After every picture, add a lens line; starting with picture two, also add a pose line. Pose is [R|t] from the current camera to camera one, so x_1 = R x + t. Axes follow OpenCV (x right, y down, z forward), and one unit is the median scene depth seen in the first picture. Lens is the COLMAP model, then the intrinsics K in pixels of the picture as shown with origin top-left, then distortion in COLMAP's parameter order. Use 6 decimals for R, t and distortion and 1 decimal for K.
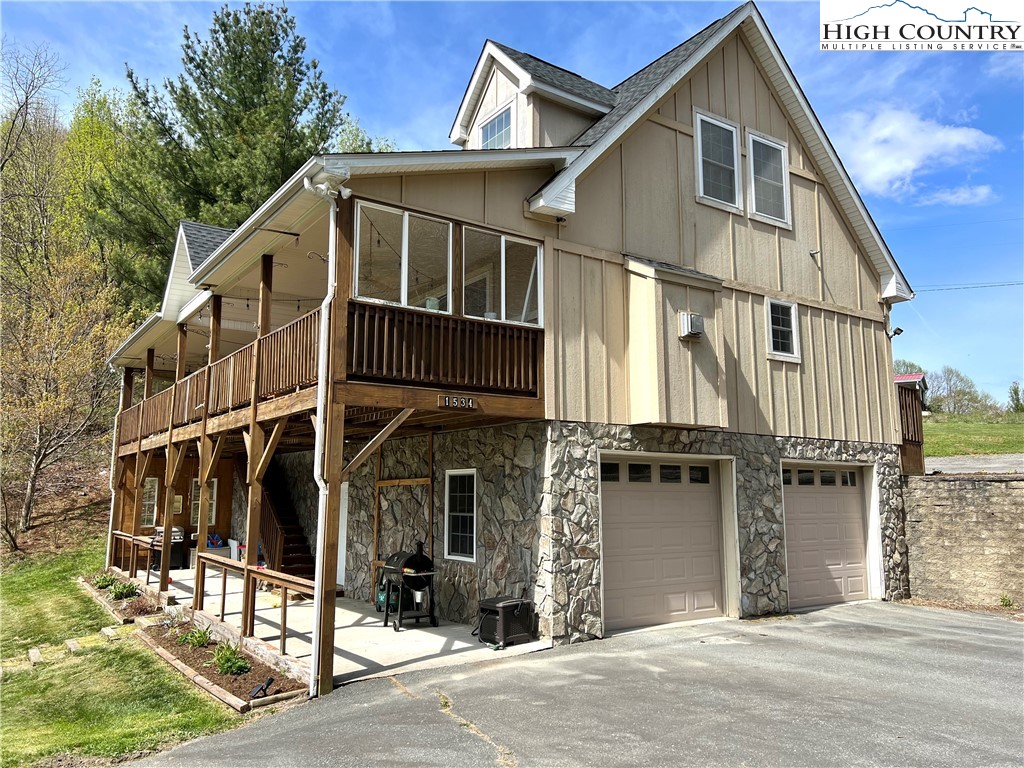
lens RADIAL K [[775.1, 0, 512.1], [0, 775.1, 374.6], [0, 0, 1]] dist [0.017061, -0.000554]
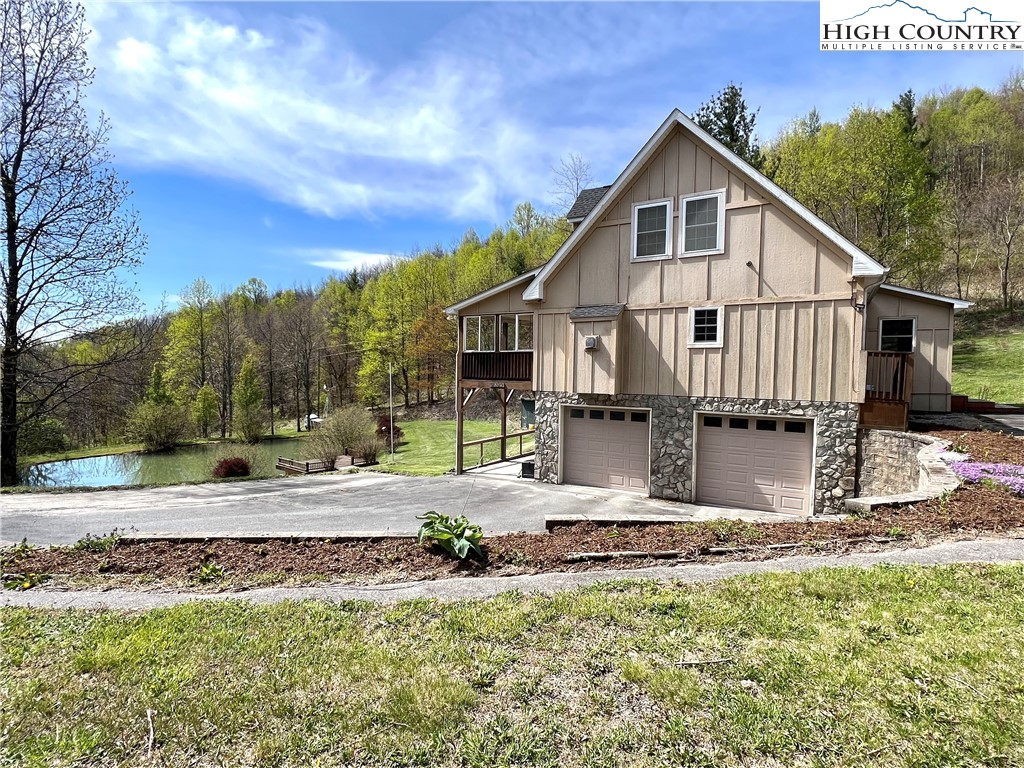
lens RADIAL K [[502.3, 0, 512.5], [0, 502.3, 393.6], [0, 0, 1]] dist [-0.001260, 0.000109]
pose [[0.416905, 0.042097, -0.907975, 1.096310], [0.124169, 0.986925, 0.102771, -0.076898], [0.900429, -0.155588, 0.406226, 0.243409]]
